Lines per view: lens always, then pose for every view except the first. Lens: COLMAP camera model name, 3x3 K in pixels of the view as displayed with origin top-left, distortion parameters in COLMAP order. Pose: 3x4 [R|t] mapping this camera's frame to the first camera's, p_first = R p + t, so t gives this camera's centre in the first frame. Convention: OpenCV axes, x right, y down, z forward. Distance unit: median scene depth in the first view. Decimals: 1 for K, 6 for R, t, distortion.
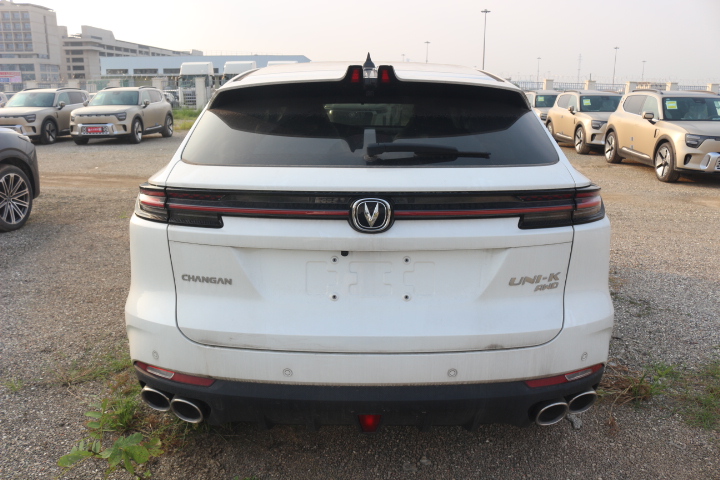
lens RADIAL K [[628.7, 0, 360.0], [0, 628.7, 240.0], [0, 0, 1]] dist [-0.198727, 0.215795]
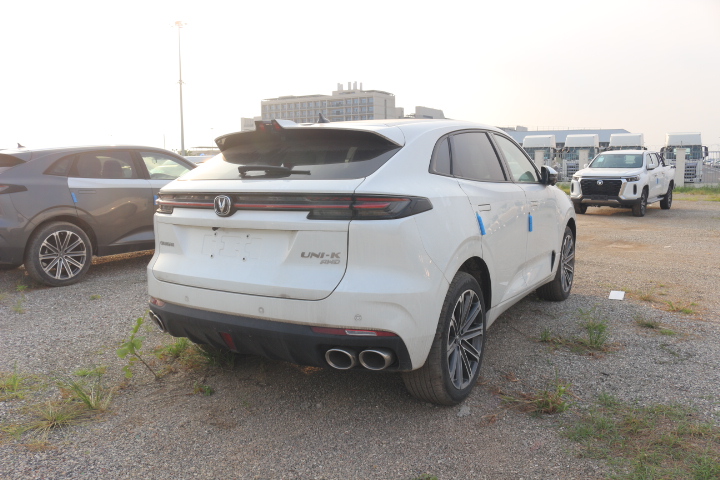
lens RADIAL K [[628.7, 0, 360.0], [0, 628.7, 240.0], [0, 0, 1]] dist [-0.198727, 0.215795]
pose [[0.852003, 0.046234, -0.521492, 1.133281], [-0.114821, 0.988343, -0.099970, 0.165641], [0.510791, 0.145053, 0.847380, -0.204343]]
